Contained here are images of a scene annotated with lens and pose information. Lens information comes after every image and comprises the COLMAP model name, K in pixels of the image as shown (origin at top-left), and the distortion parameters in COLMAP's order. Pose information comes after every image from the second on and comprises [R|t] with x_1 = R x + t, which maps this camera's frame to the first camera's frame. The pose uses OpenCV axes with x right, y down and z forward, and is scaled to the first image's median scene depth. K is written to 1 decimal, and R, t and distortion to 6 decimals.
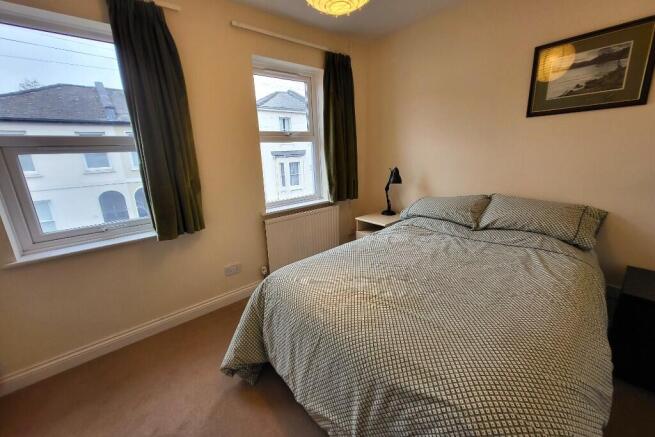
lens RADIAL K [[254.3, 0, 316.3], [0, 254.3, 217.5], [0, 0, 1]] dist [0.003184, 0.000133]
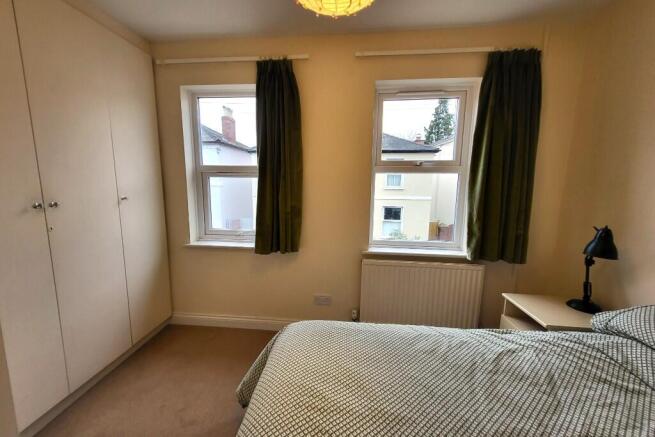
lens RADIAL K [[254.3, 0, 316.3], [0, 254.3, 217.5], [0, 0, 1]] dist [0.003184, 0.000133]
pose [[0.703787, 0.151672, -0.694032, 0.261852], [-0.218497, 0.975802, -0.008319, -0.083341], [0.675976, 0.157498, 0.719896, 0.223518]]
